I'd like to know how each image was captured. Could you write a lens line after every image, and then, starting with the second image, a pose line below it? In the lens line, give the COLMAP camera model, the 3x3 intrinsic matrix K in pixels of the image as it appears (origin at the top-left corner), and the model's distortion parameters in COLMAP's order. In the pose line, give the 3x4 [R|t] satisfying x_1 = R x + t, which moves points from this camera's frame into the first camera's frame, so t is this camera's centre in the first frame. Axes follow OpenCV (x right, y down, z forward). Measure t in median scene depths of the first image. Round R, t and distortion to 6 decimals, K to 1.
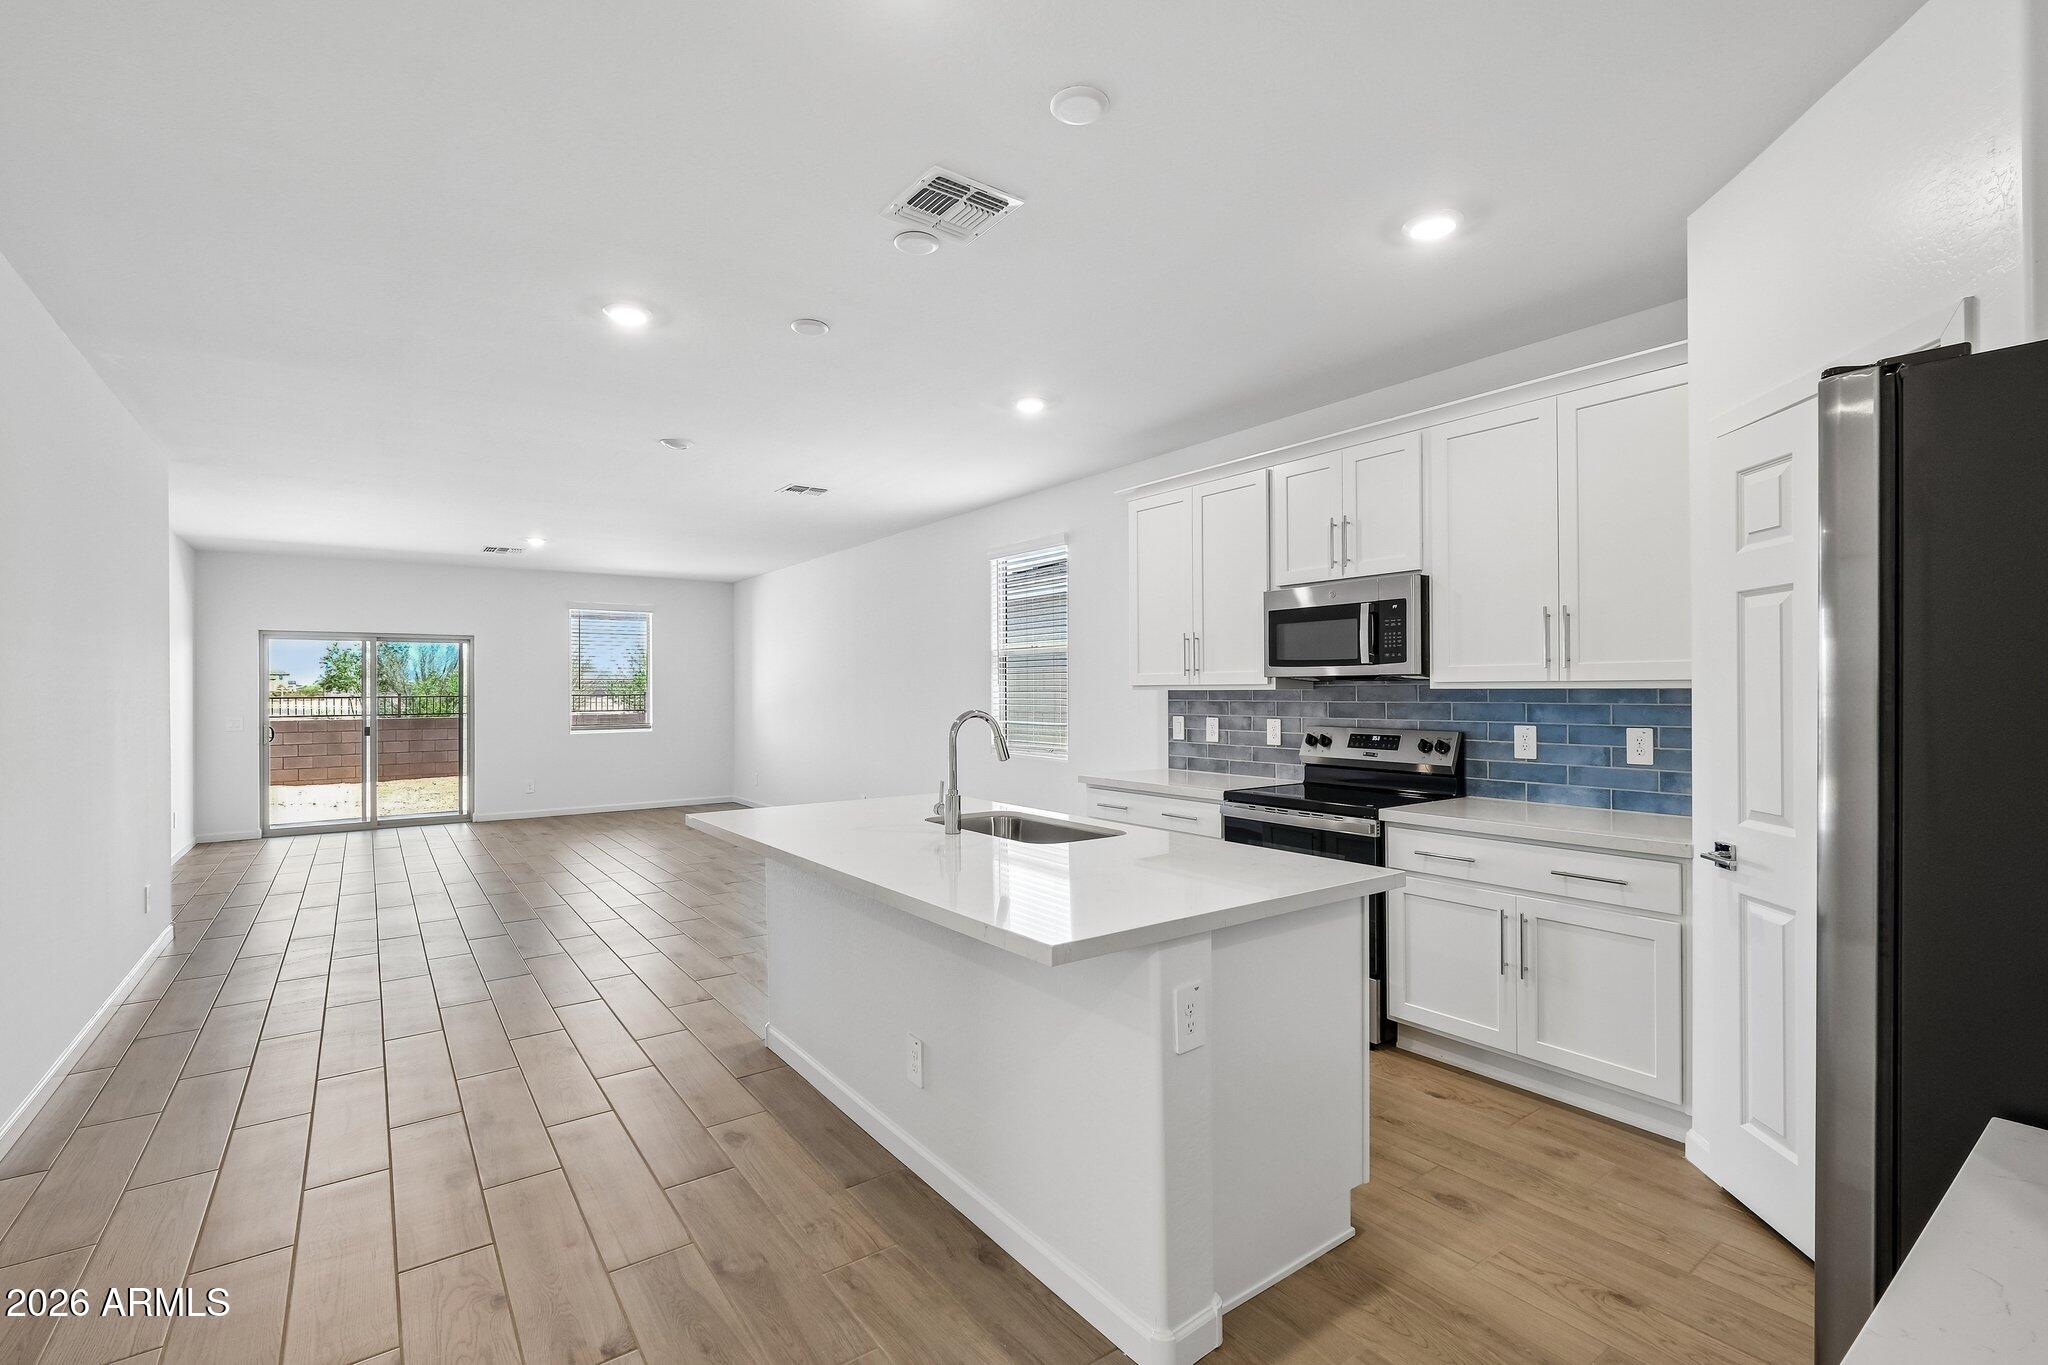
lens RADIAL K [[921.7, 0, 1014.6], [0, 921.7, 691.5], [0, 0, 1]] dist [-0.007804, 0.001203]
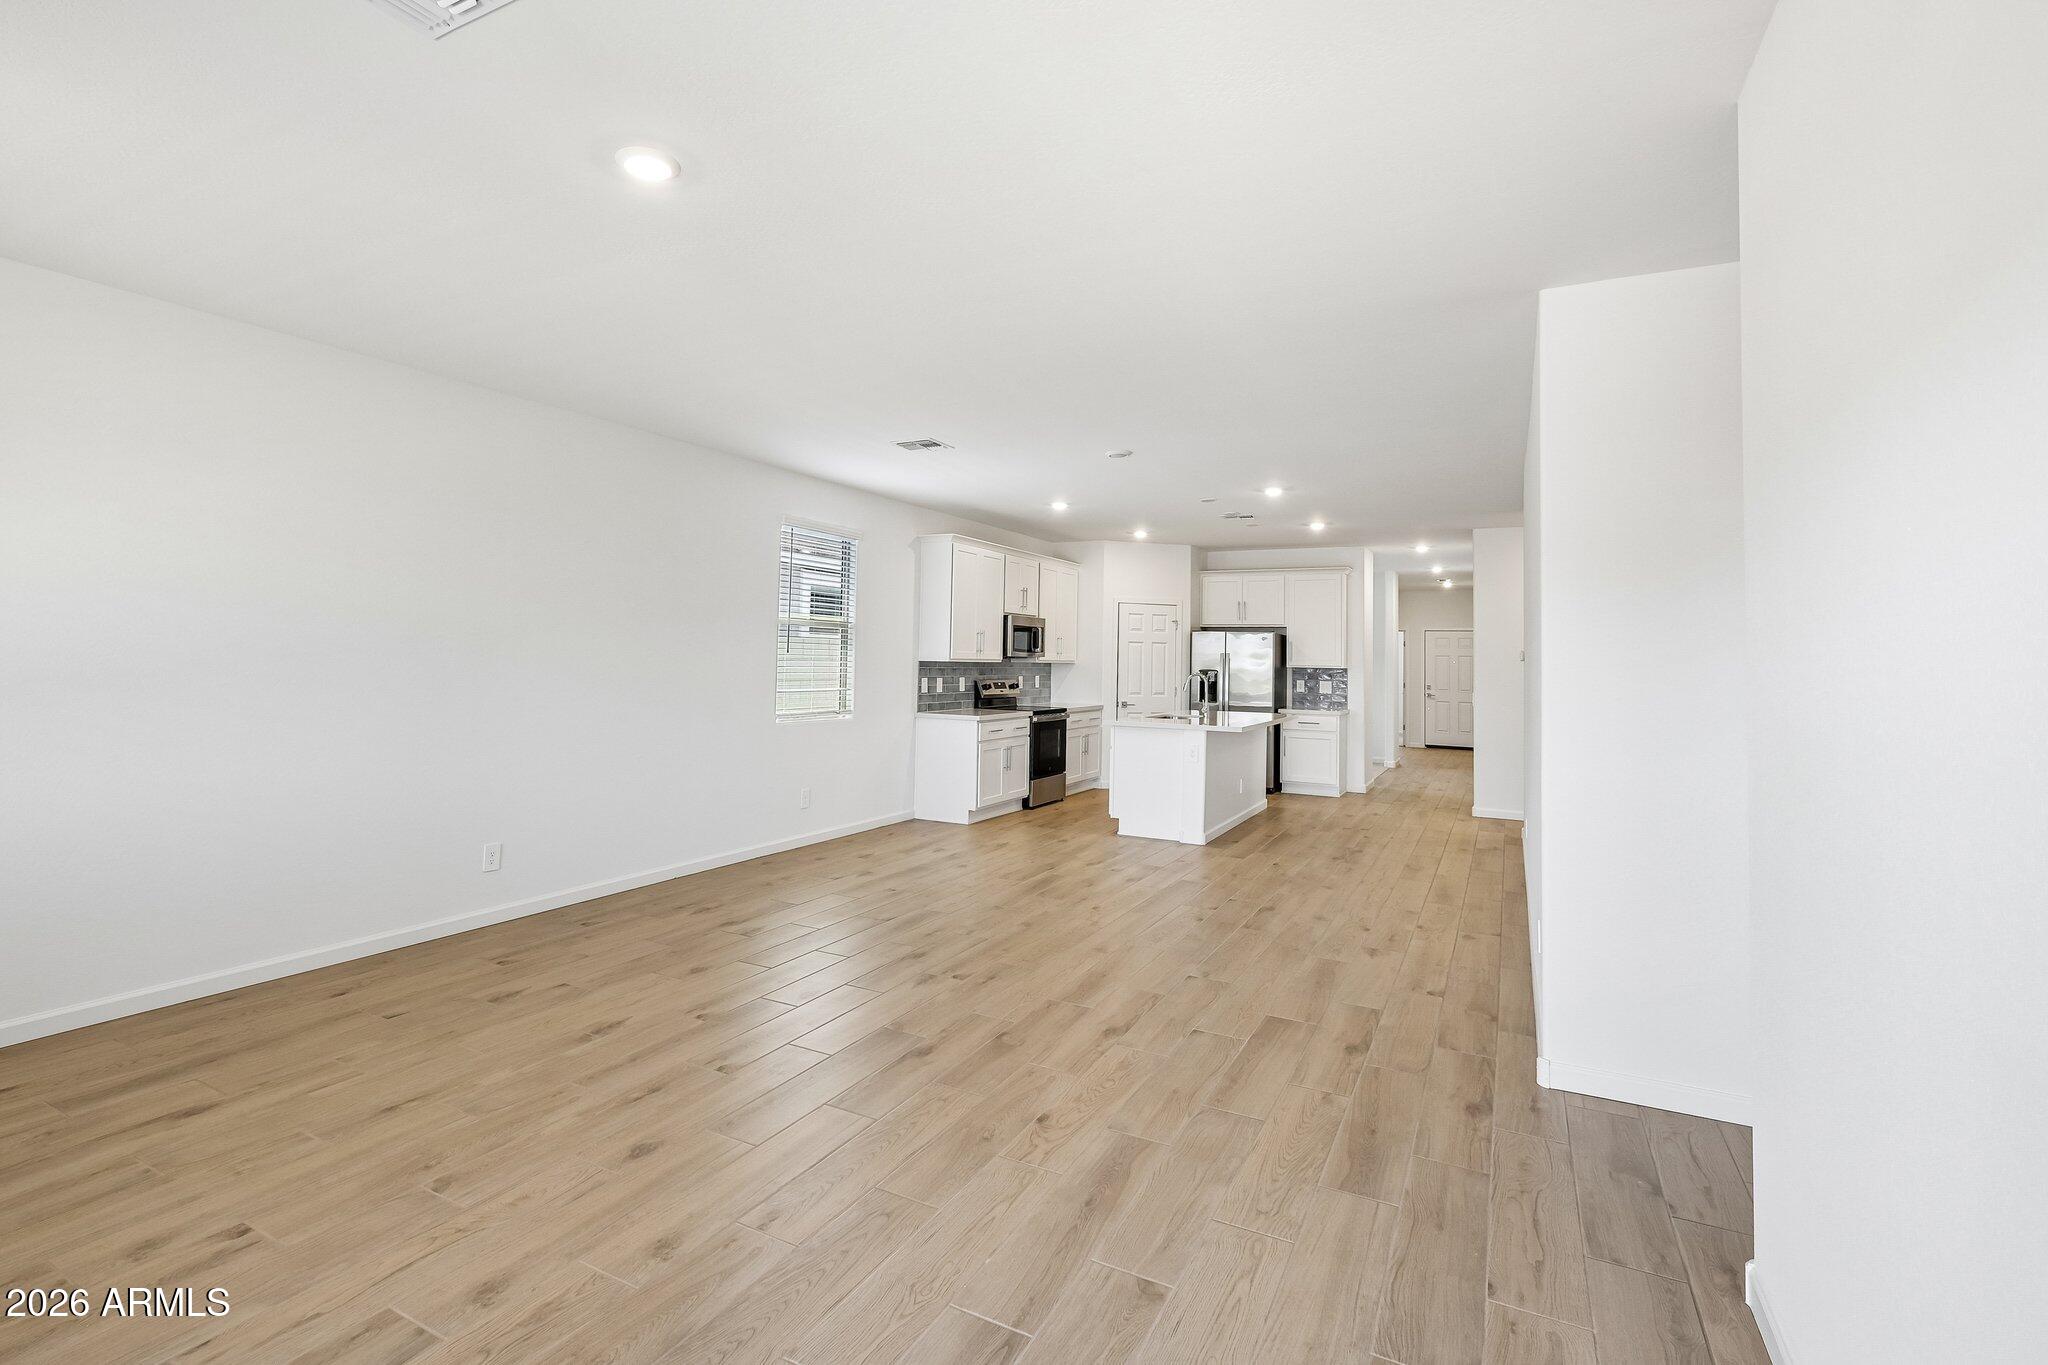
lens RADIAL K [[951.7, 0, 1002.4], [0, 951.7, 636.3], [0, 0, 1]] dist [-0.007692, -0.001054]
pose [[-0.447665, 0.019123, 0.893997, -1.384046], [-0.014226, 0.999492, -0.028503, 0.000356], [-0.894088, -0.025478, -0.447166, 1.674182]]
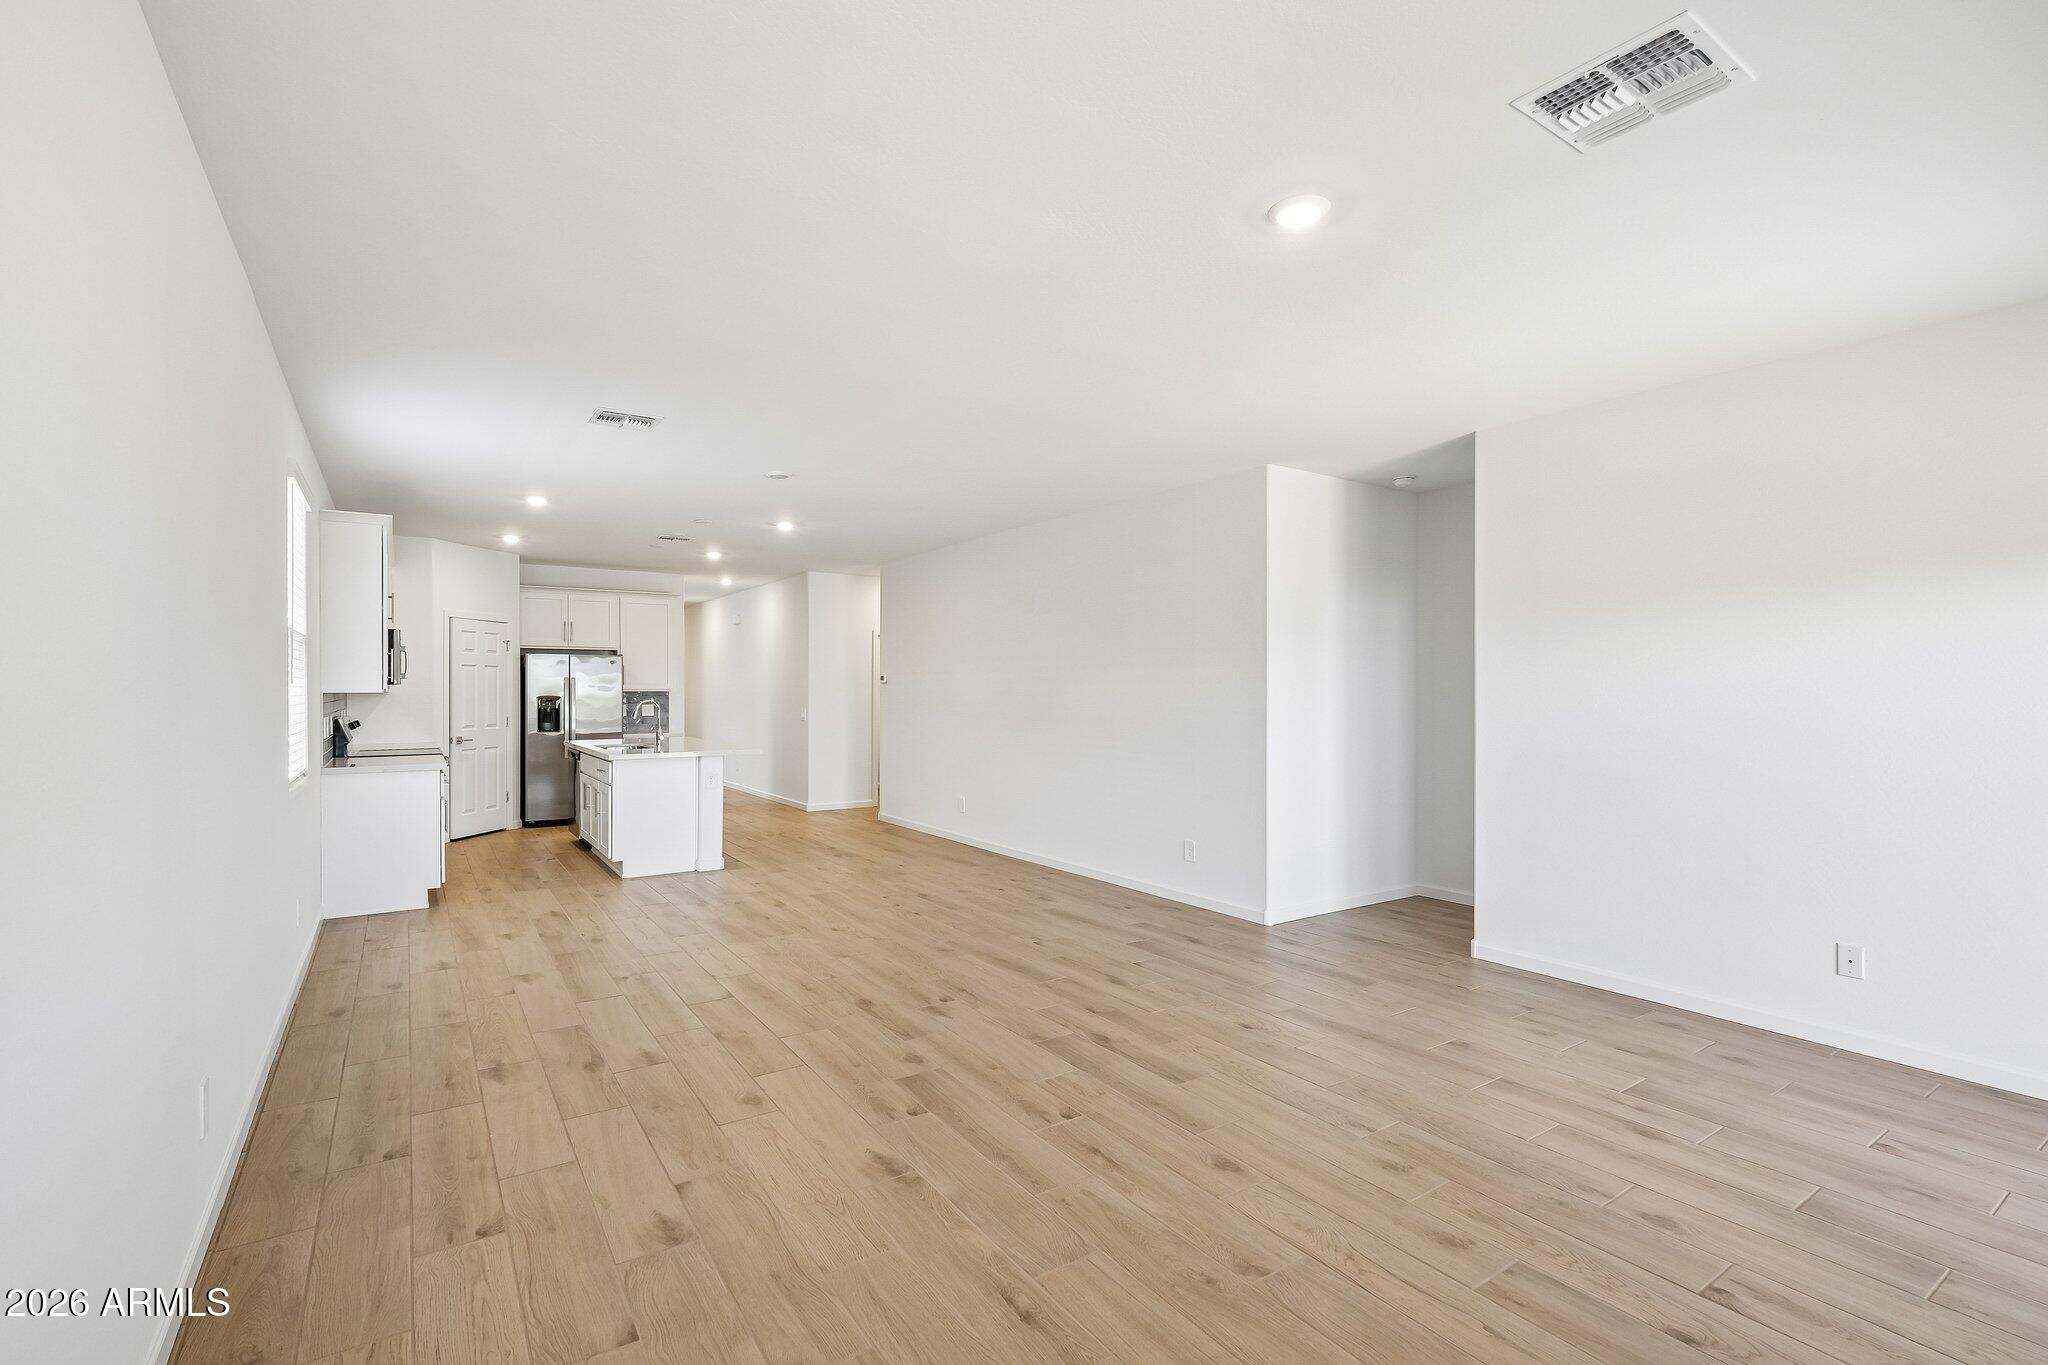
lens RADIAL K [[921.7, 0, 1025.6], [0, 921.7, 697.7], [0, 0, 1]] dist [-0.007804, 0.001203]
pose [[-0.999620, 0.006952, 0.026690, -0.707693], [0.007265, 0.999906, 0.011649, -0.003412], [-0.026606, 0.011839, -0.999576, 2.148866]]
